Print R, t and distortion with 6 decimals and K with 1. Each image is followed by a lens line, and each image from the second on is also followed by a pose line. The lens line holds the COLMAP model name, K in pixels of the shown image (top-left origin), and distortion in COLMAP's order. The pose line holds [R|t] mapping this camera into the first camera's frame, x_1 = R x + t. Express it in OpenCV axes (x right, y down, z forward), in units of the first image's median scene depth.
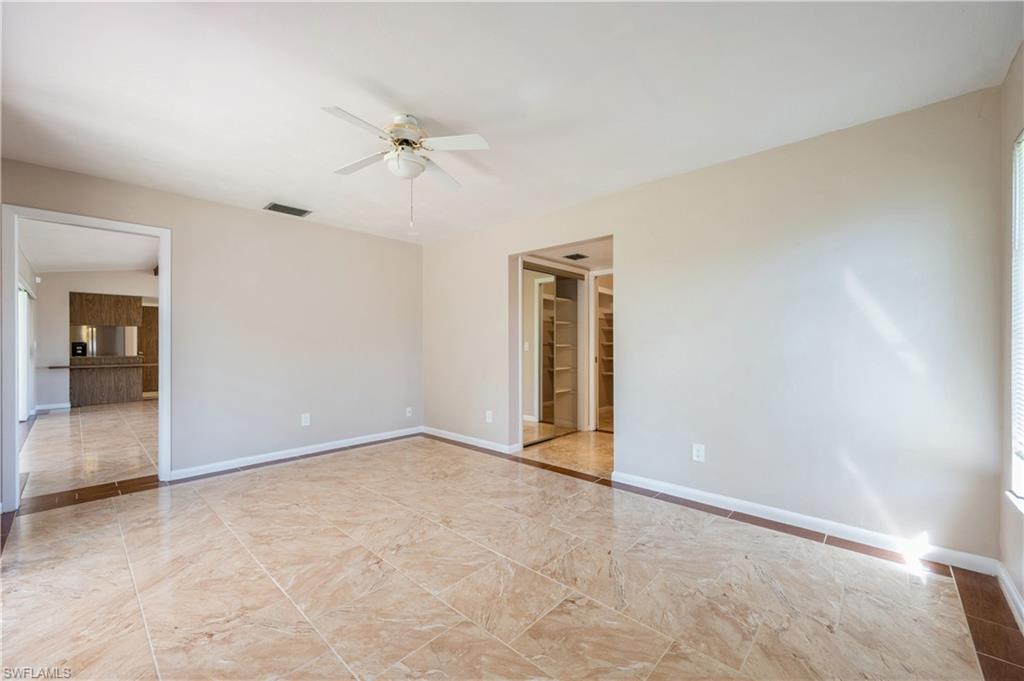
lens RADIAL K [[404.7, 0, 508.0], [0, 404.7, 345.9], [0, 0, 1]] dist [0.003314, 0.000132]
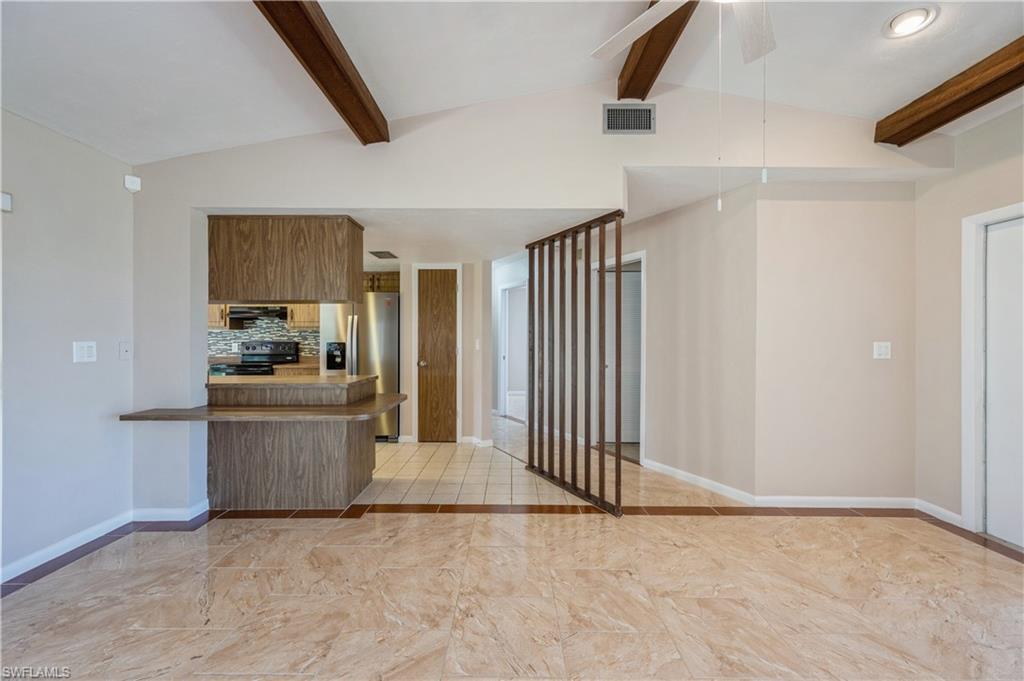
lens RADIAL K [[404.7, 0, 512.6], [0, 404.7, 340.5], [0, 0, 1]] dist [0.003314, 0.000132]
pose [[0.690071, 0.002436, -0.723738, -0.578657], [-0.007007, 0.999970, -0.003316, -0.013453], [0.723708, 0.007359, 0.690067, 0.910757]]
